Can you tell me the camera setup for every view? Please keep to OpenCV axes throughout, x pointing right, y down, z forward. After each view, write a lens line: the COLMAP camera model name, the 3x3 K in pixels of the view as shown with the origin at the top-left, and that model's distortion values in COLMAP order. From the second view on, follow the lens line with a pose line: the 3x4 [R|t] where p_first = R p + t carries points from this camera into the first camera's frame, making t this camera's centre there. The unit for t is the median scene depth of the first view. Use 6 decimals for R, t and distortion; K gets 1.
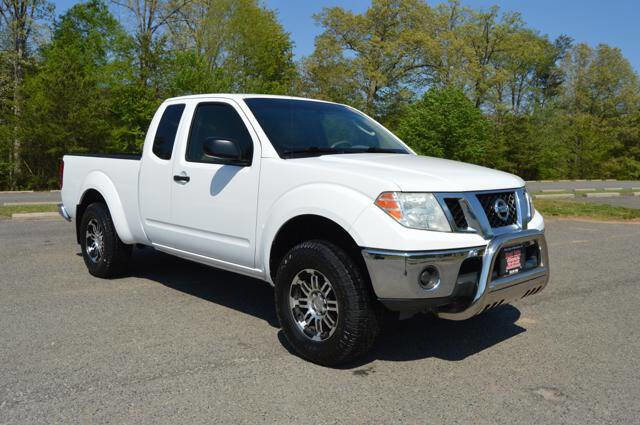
lens RADIAL K [[578.5, 0, 322.7], [0, 578.5, 210.4], [0, 0, 1]] dist [-0.109176, 0.081850]
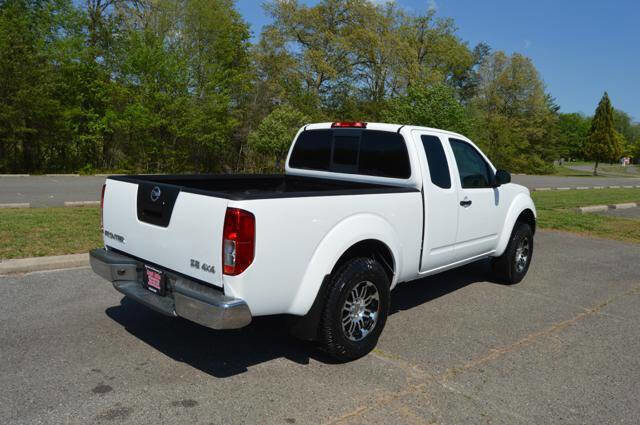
lens RADIAL K [[509.7, 0, 324.1], [0, 509.7, 209.7], [0, 0, 1]] dist [-0.080941, 0.012861]
pose [[0.984919, 0.017020, 0.172174, -0.058164], [-0.024237, 0.998910, 0.039903, -0.014456], [-0.171307, -0.043474, 0.984258, 0.077494]]
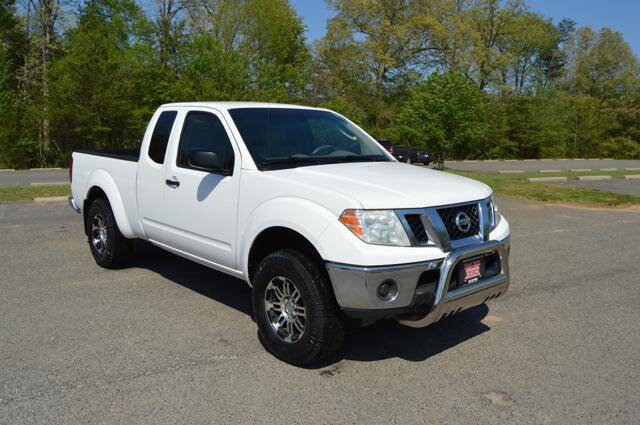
lens RADIAL K [[544.6, 0, 322.9], [0, 544.6, 210.6], [0, 0, 1]] dist [-0.099151, 0.047345]
pose [[0.999693, 0.007438, -0.023630, 0.004946], [-0.006245, 0.998720, 0.050195, -0.004661], [0.023974, -0.050032, 0.998460, -0.000459]]
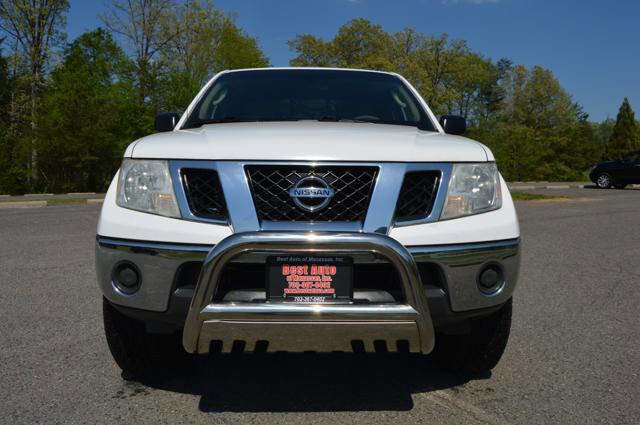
lens RADIAL K [[531.0, 0, 326.3], [0, 531.0, 210.8], [0, 0, 1]] dist [-0.078192, 0.013708]
pose [[0.998046, -0.013774, 0.060941, -0.009259], [0.014367, 0.999854, -0.009297, 0.010847], [-0.060804, 0.010155, 0.998098, -0.062802]]
